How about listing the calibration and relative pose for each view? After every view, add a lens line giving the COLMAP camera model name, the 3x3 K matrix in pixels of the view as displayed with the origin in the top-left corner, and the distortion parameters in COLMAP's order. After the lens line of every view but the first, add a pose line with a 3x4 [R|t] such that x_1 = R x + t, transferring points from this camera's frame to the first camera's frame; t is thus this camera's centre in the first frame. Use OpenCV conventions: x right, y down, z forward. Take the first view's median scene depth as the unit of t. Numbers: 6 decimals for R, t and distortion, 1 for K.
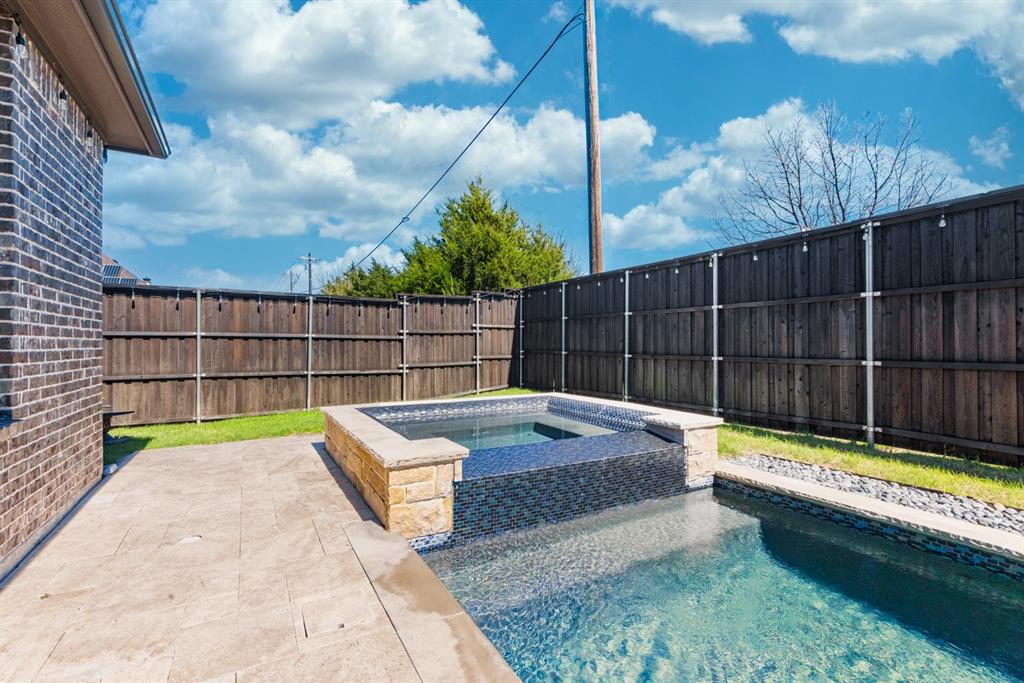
lens RADIAL K [[455.9, 0, 503.3], [0, 455.9, 345.9], [0, 0, 1]] dist [-0.008889, 0.000225]
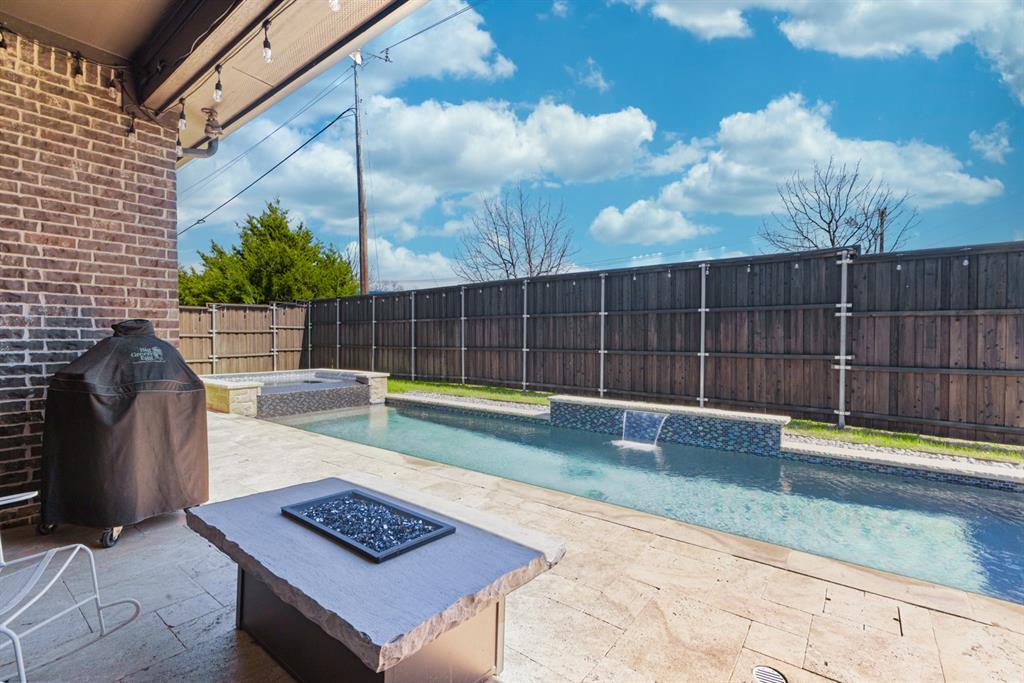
lens RADIAL K [[455.9, 0, 503.3], [0, 455.9, 345.9], [0, 0, 1]] dist [-0.008889, 0.000225]
pose [[0.922753, -0.007310, 0.385322, 0.054348], [0.002545, 0.999914, 0.012875, -0.002681], [-0.385383, -0.010900, 0.922692, -0.556855]]
